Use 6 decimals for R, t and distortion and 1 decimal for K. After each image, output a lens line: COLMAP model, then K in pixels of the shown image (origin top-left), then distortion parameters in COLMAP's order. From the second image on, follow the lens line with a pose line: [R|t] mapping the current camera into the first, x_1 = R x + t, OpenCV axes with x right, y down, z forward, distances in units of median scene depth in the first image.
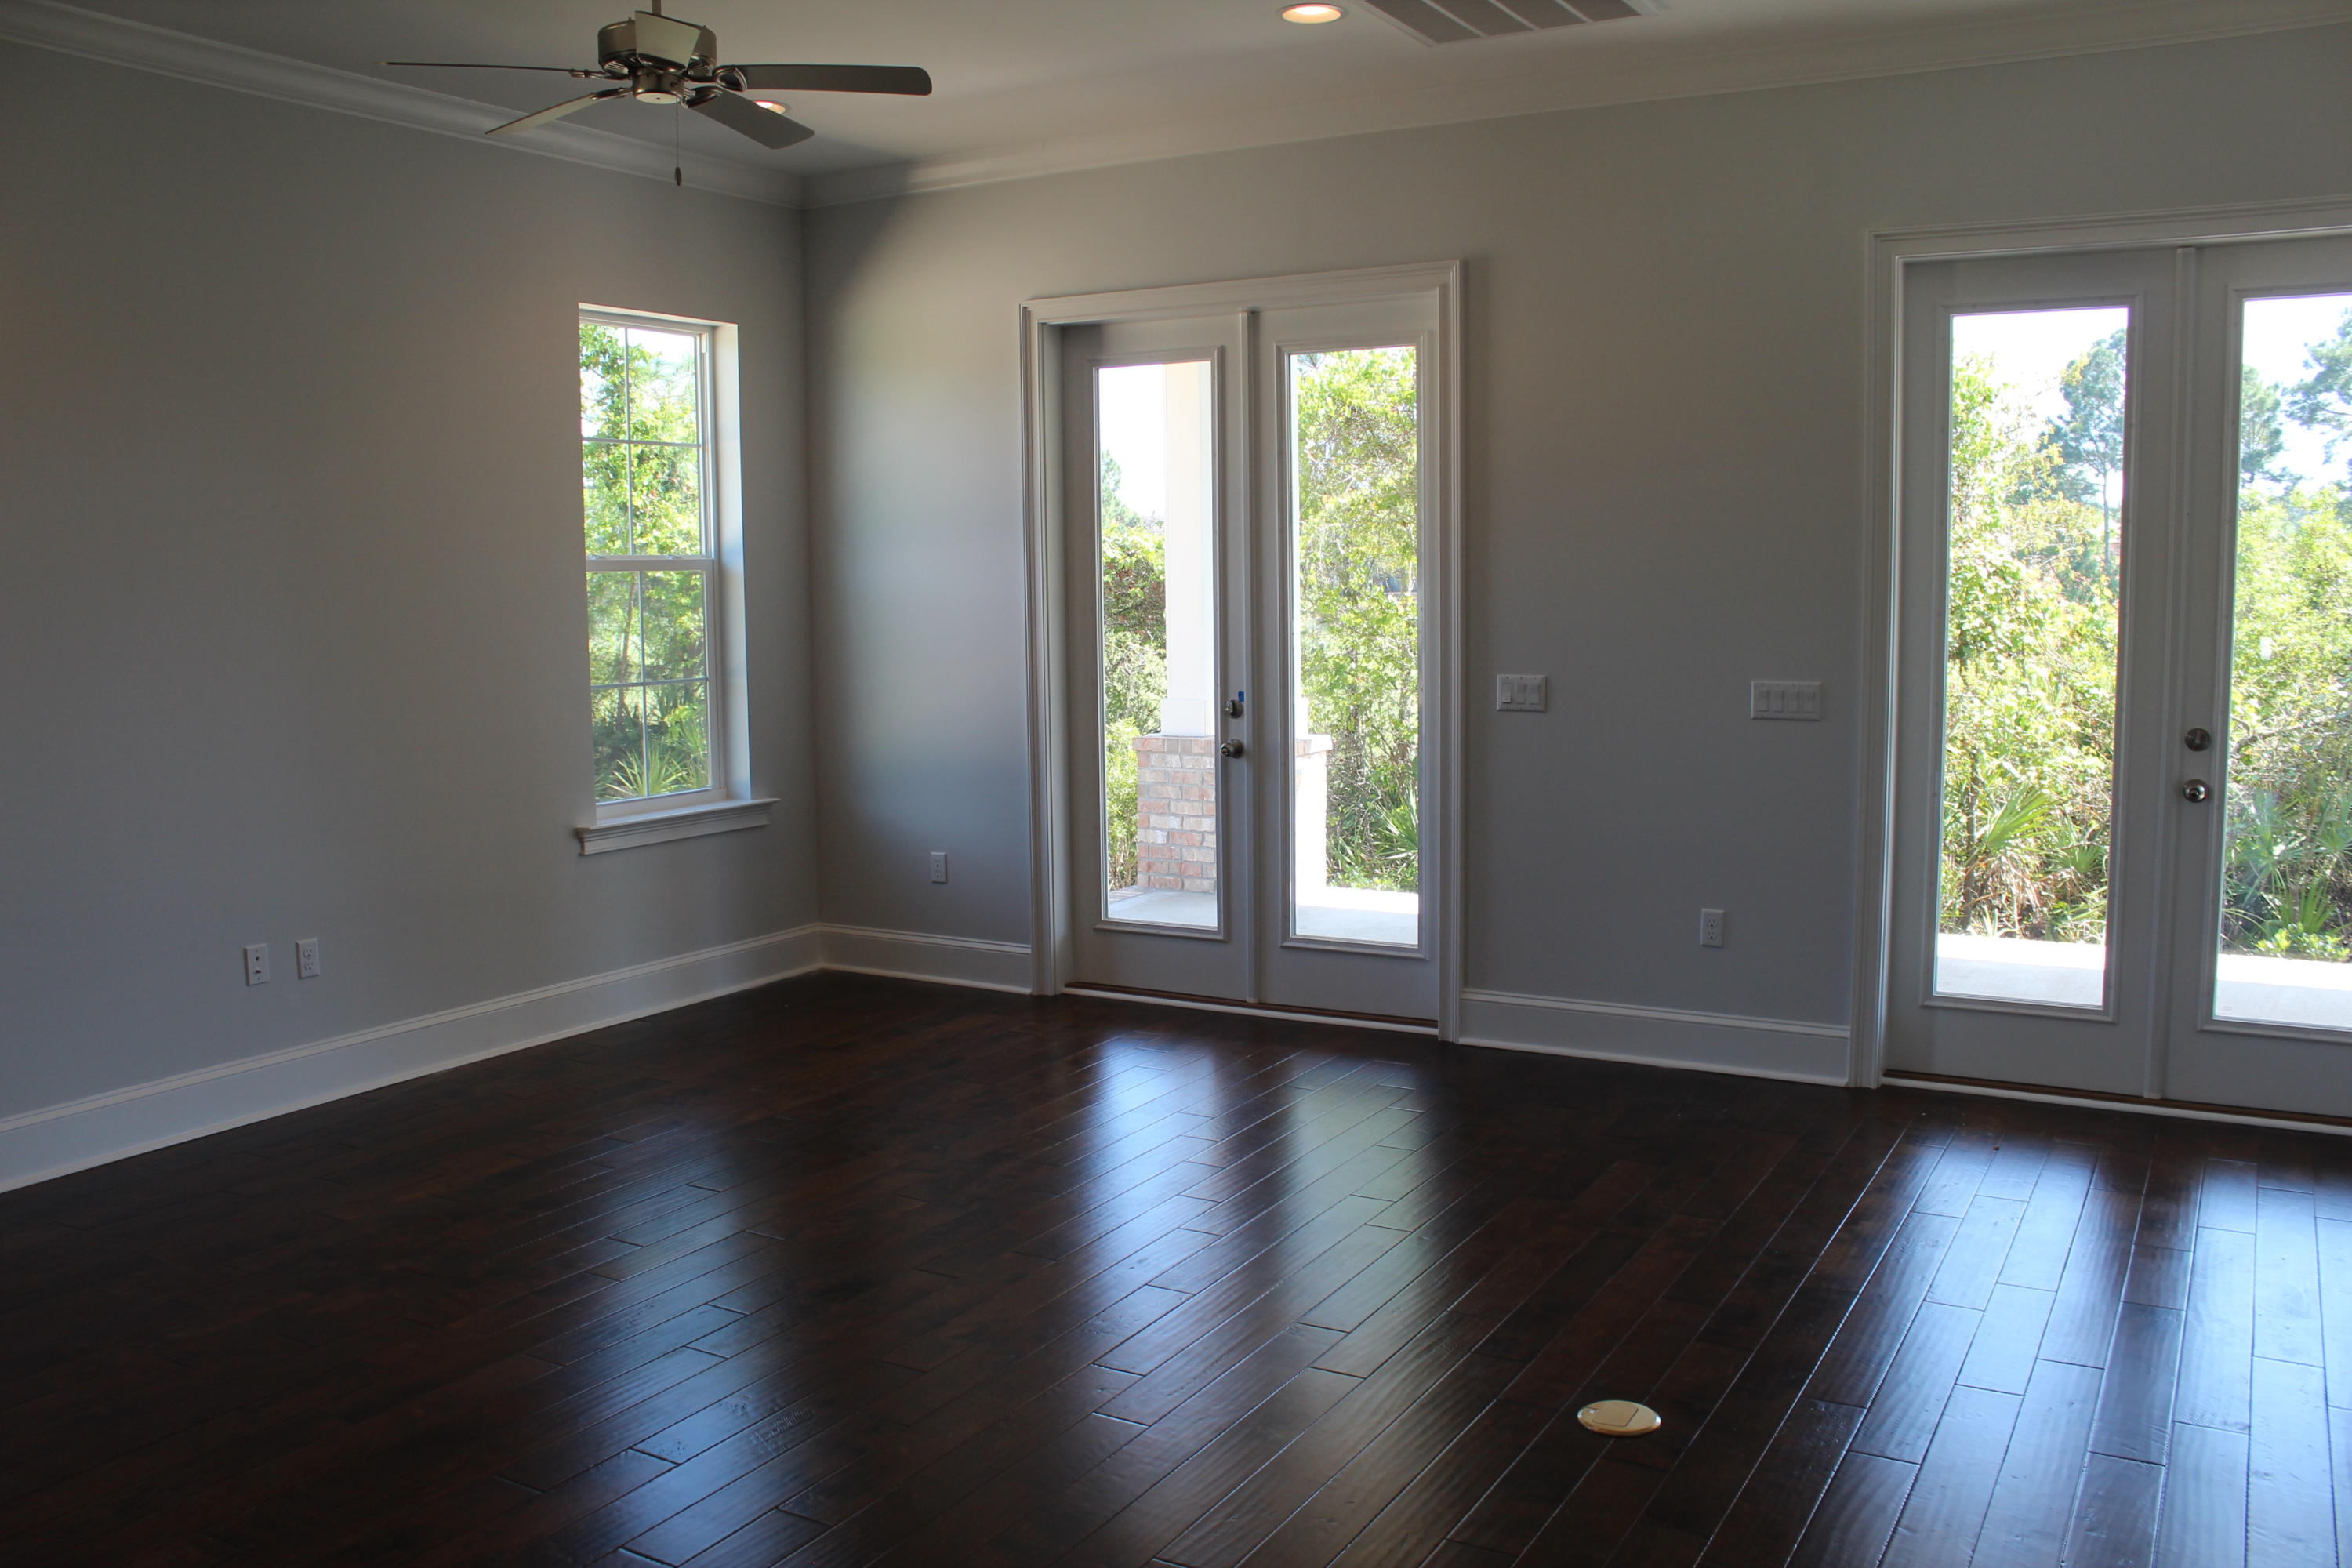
lens RADIAL K [[1936.0, 0, 1193.2], [0, 1936.0, 794.1], [0, 0, 1]] dist [-0.171275, 0.144968]
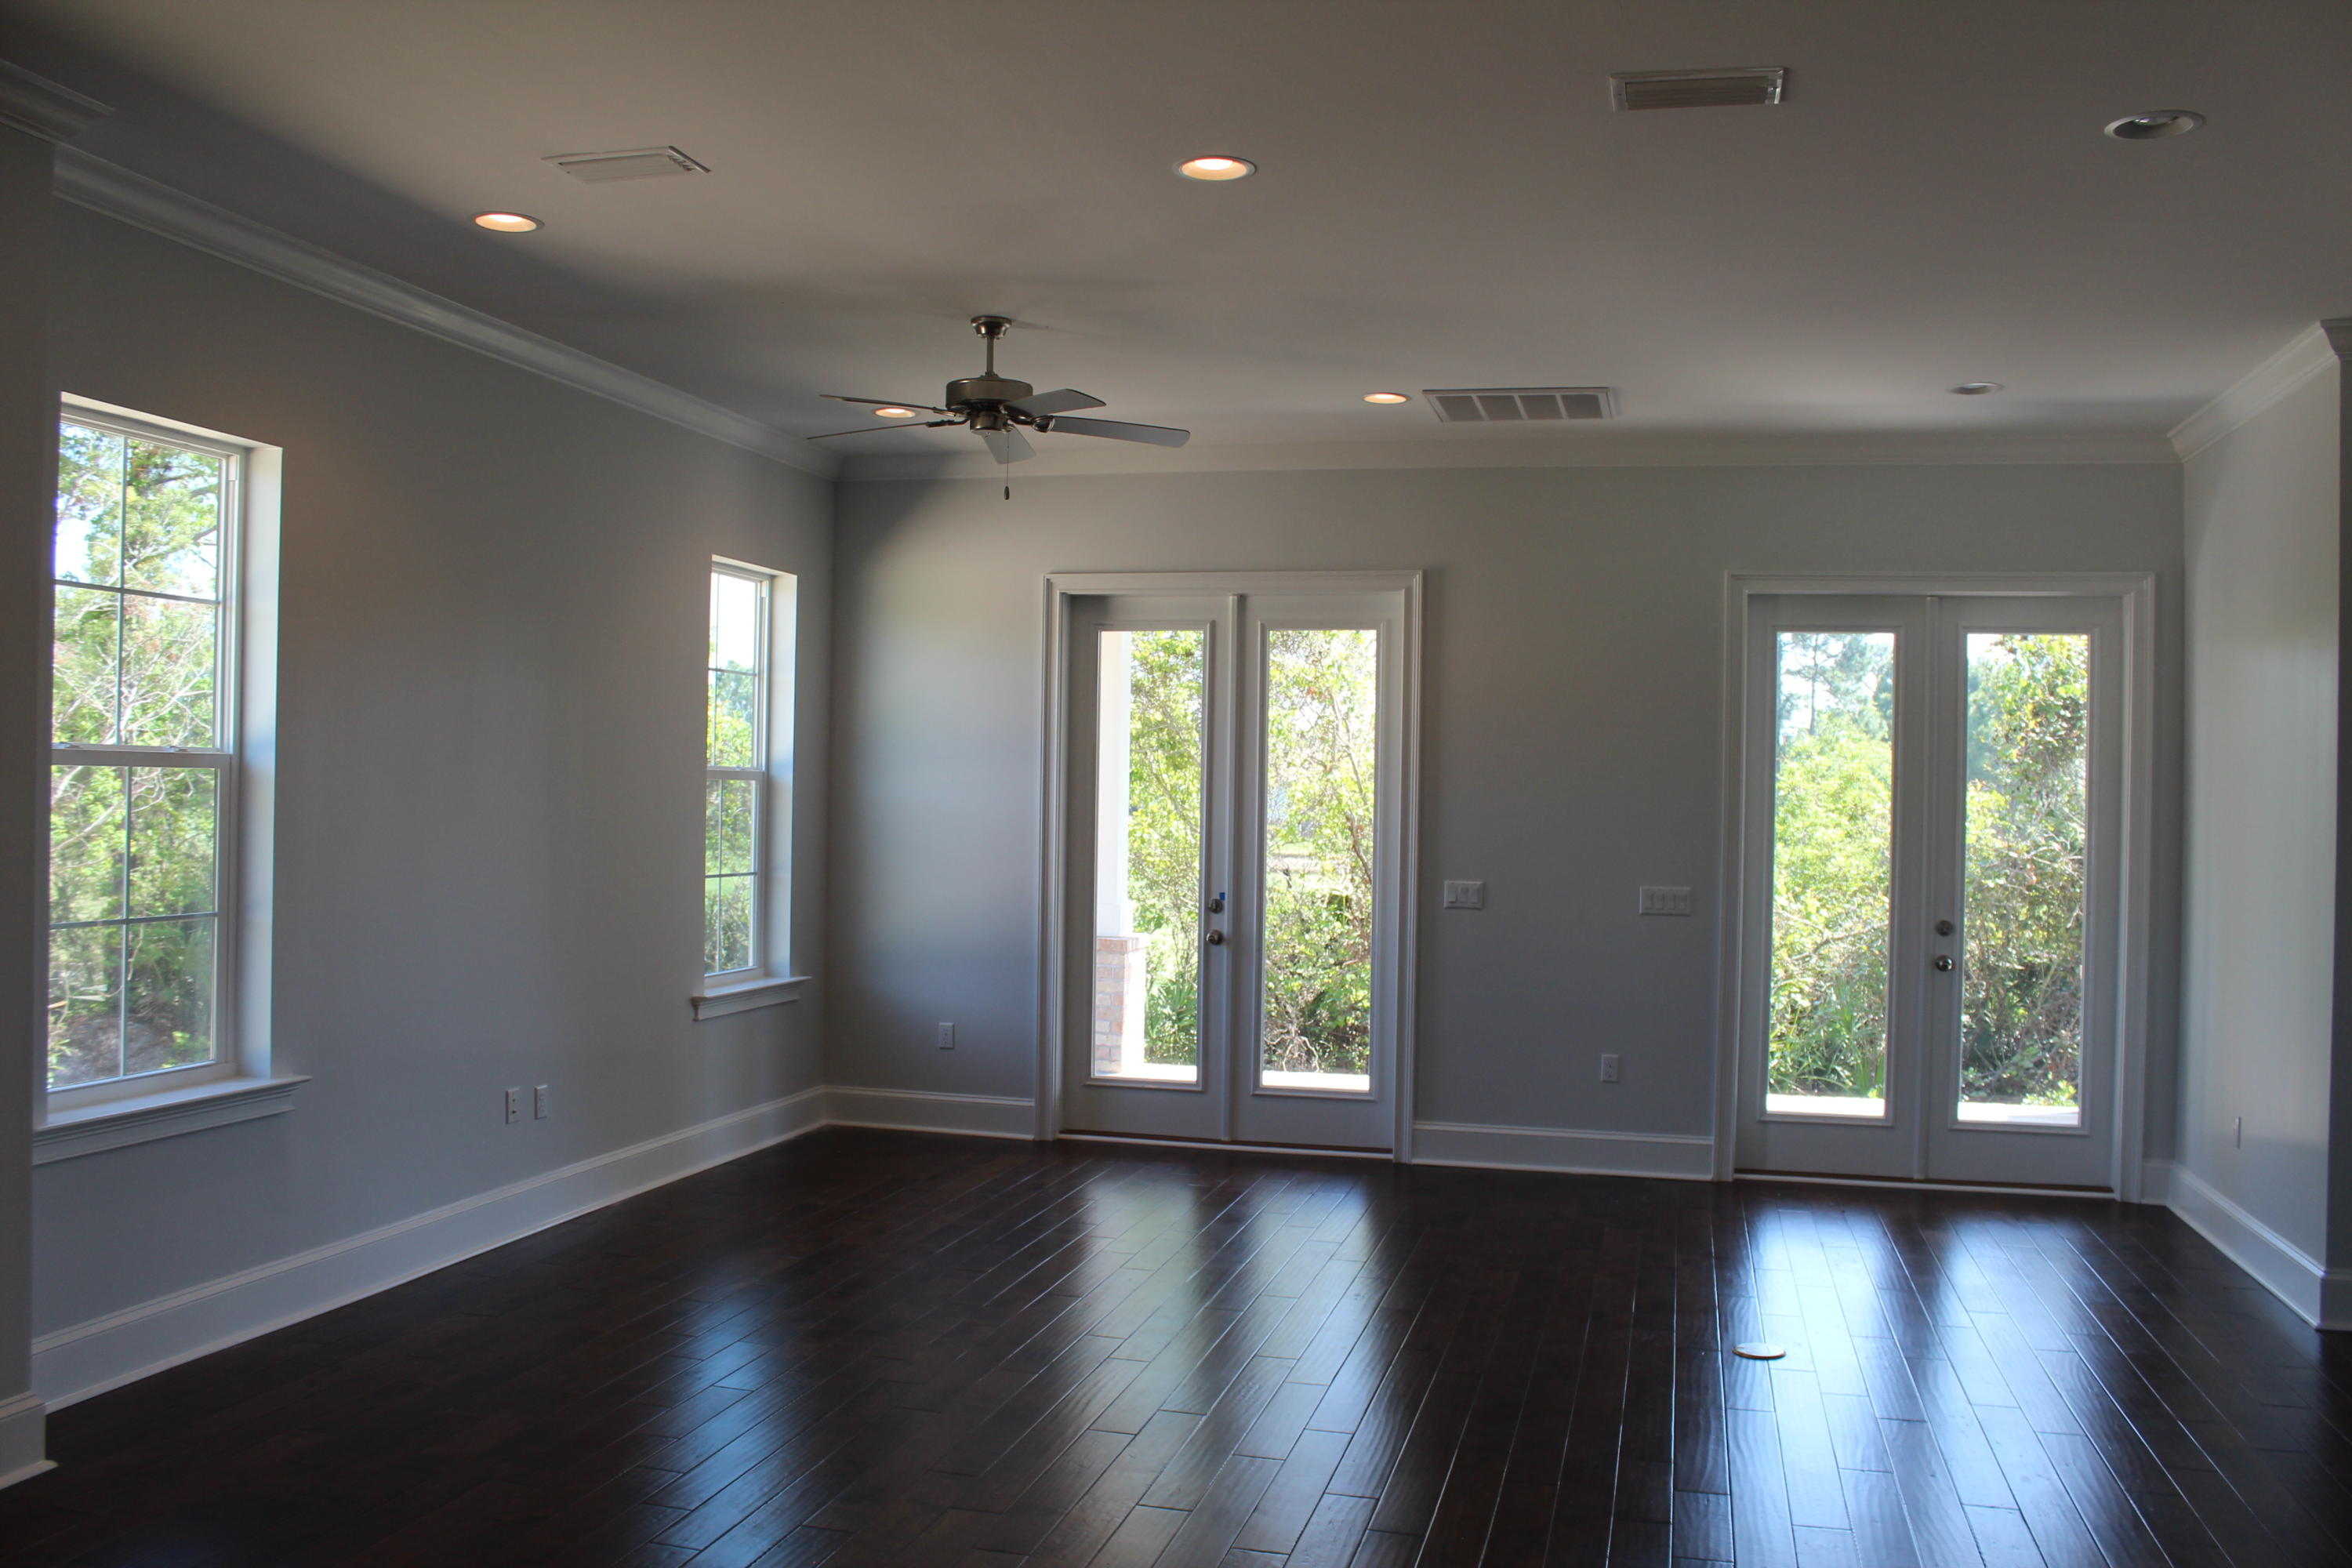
lens RADIAL K [[1936.0, 0, 1193.2], [0, 1936.0, 794.1], [0, 0, 1]] dist [-0.171275, 0.144968]
pose [[0.963525, 0.028894, 0.266053, -0.333274], [0.000867, 0.993812, -0.111069, 0.023857], [-0.267616, 0.107249, 0.957538, -0.213824]]
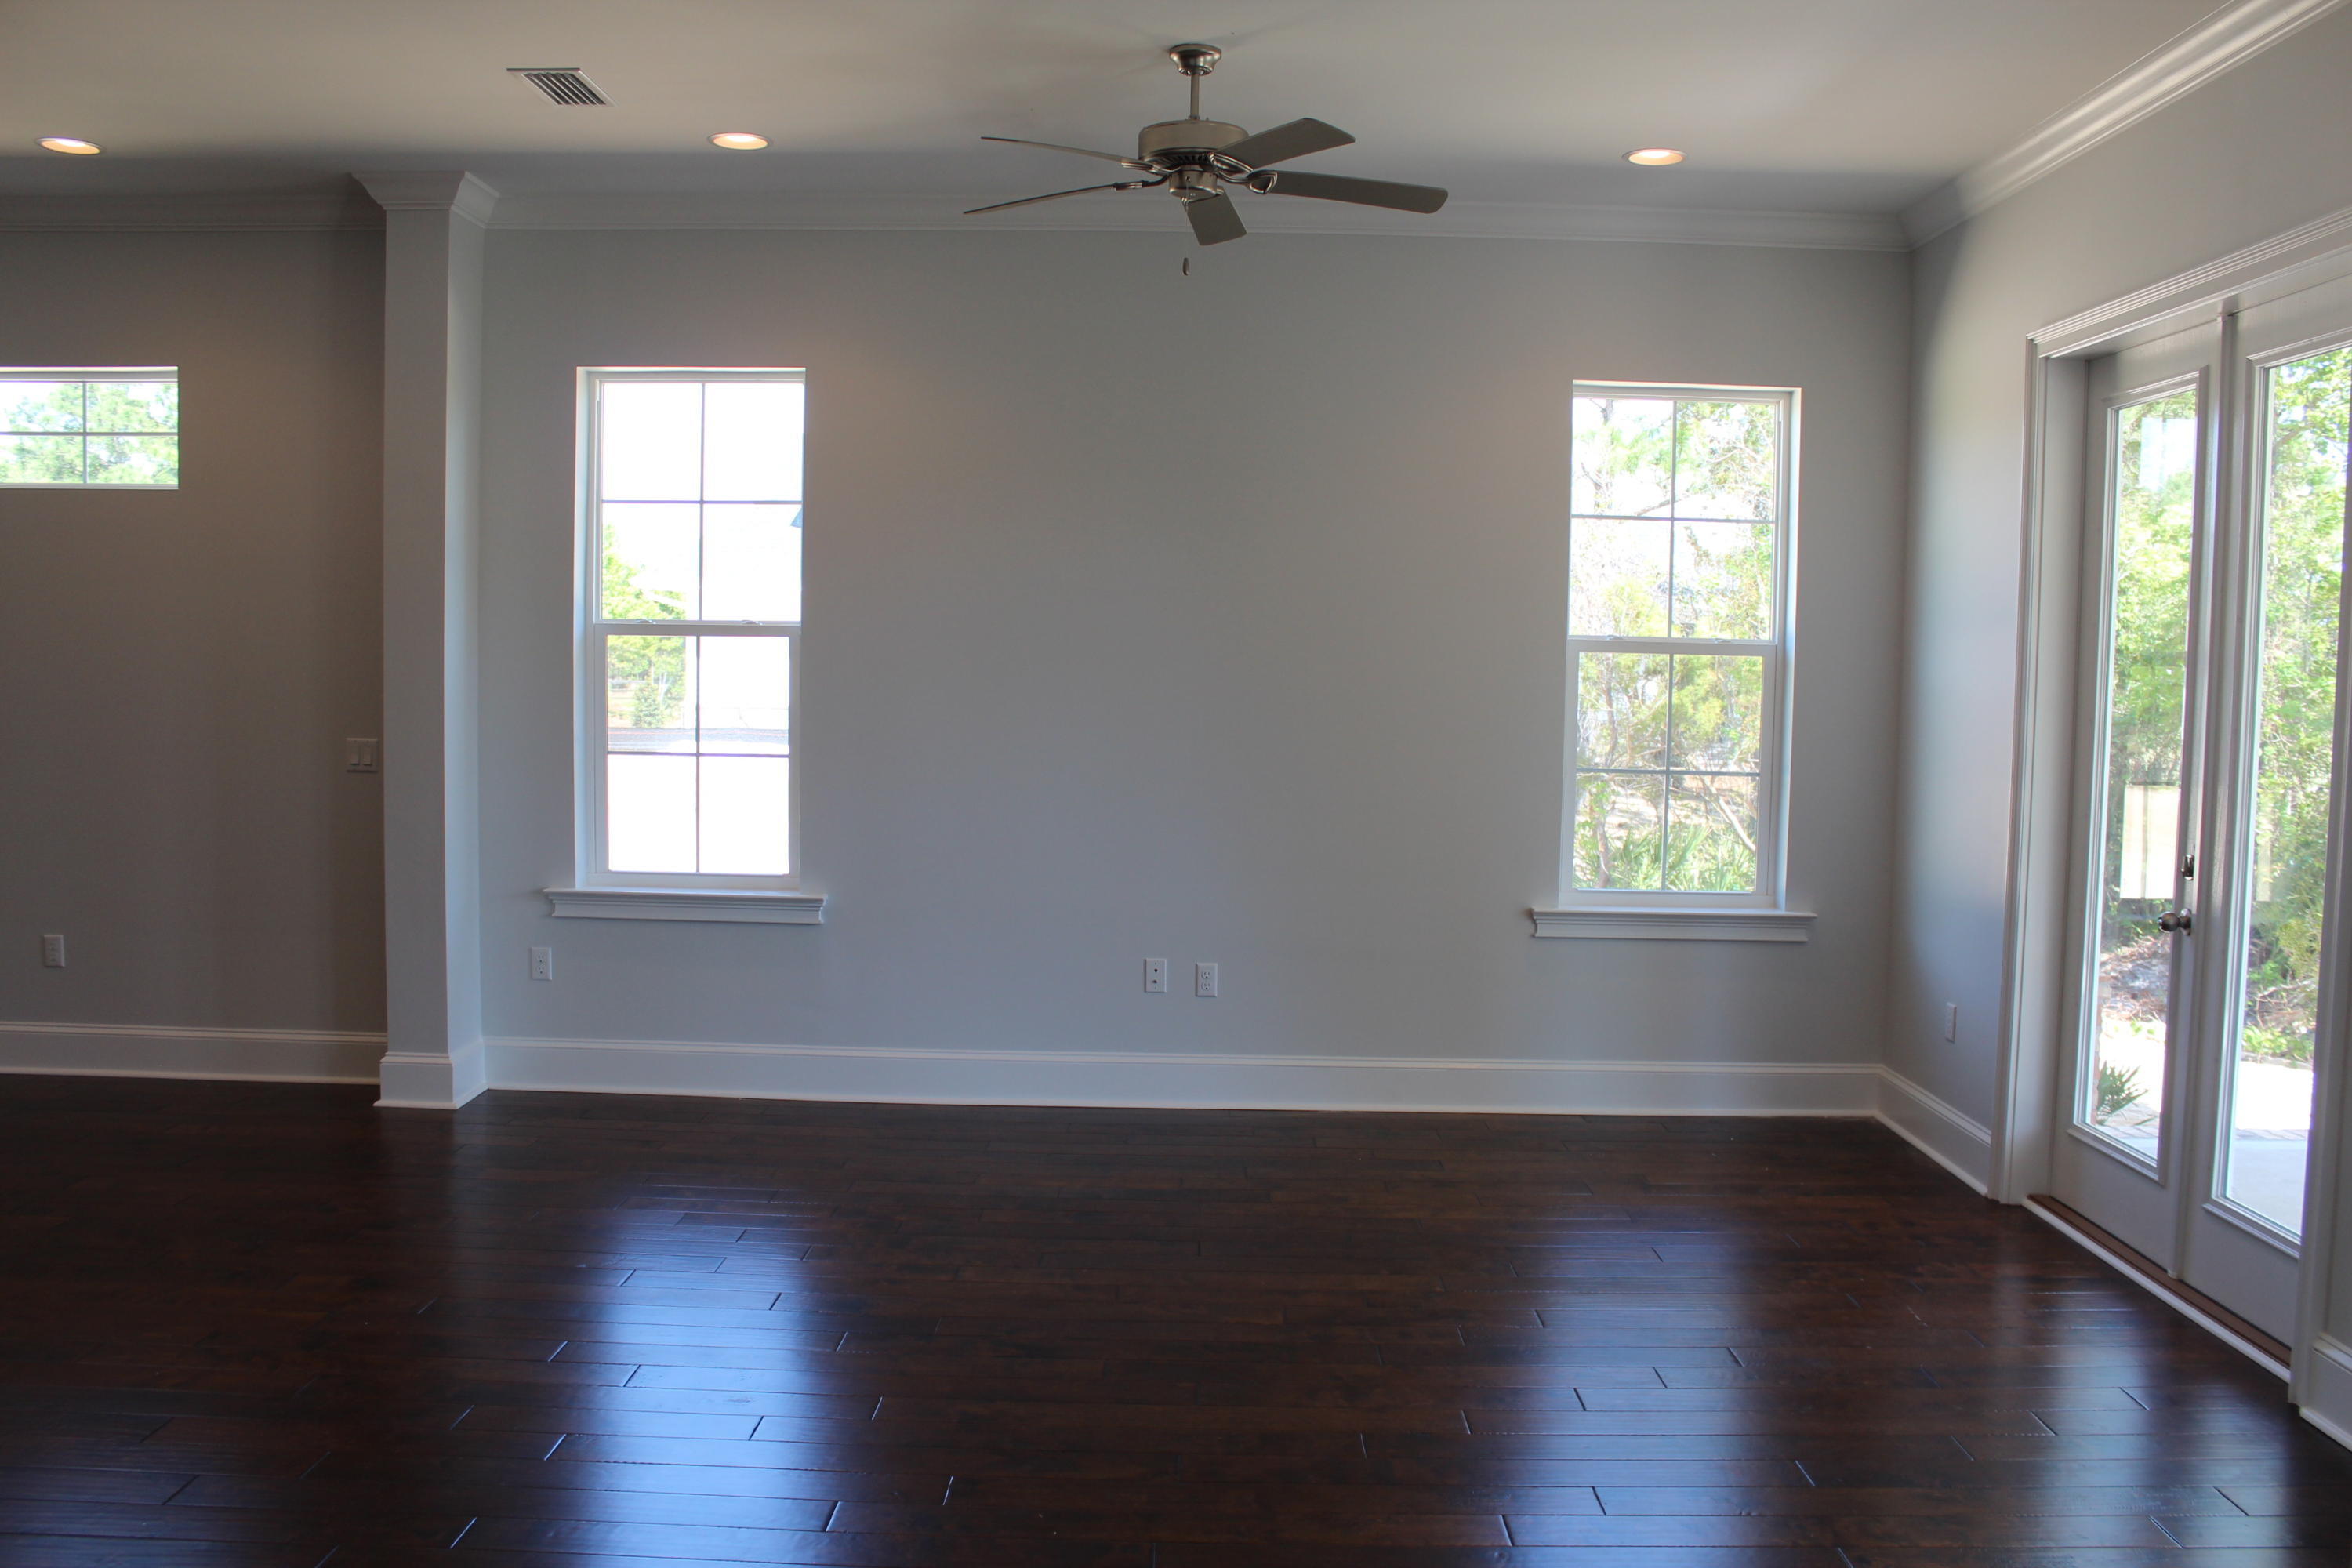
lens RADIAL K [[1936.0, 0, 1193.2], [0, 1936.0, 794.1], [0, 0, 1]] dist [-0.171275, 0.144968]
pose [[0.490620, 0.080649, -0.867634, 0.441395], [-0.121753, 0.992285, 0.023388, -0.041974], [0.862826, 0.094163, 0.496654, 0.333664]]
